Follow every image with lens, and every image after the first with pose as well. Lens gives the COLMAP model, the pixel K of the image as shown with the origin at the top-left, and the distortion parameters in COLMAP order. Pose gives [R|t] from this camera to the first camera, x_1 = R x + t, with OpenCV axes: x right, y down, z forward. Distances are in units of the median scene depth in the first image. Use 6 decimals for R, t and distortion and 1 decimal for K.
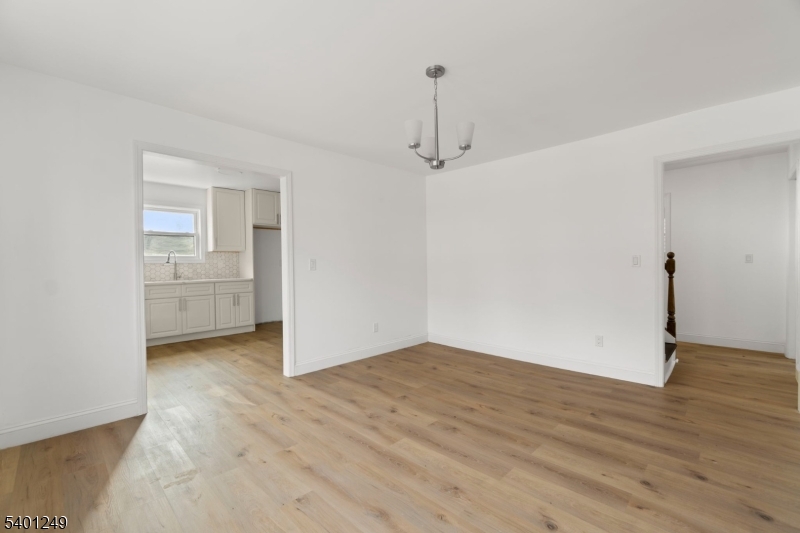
lens RADIAL K [[344.6, 0, 399.6], [0, 344.6, 266.7], [0, 0, 1]] dist [-0.003692, 0.000102]
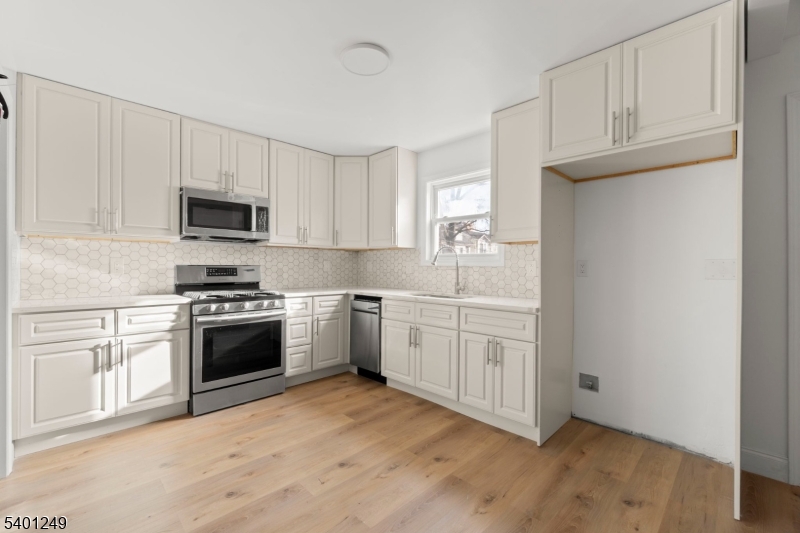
lens RADIAL K [[344.6, 0, 399.7], [0, 344.6, 264.5], [0, 0, 1]] dist [-0.003692, 0.000102]
pose [[-0.006871, 0.010432, -0.999922, -0.040237], [-0.008495, 0.999909, 0.010490, -0.018226], [0.999940, 0.008566, -0.006781, 0.874137]]
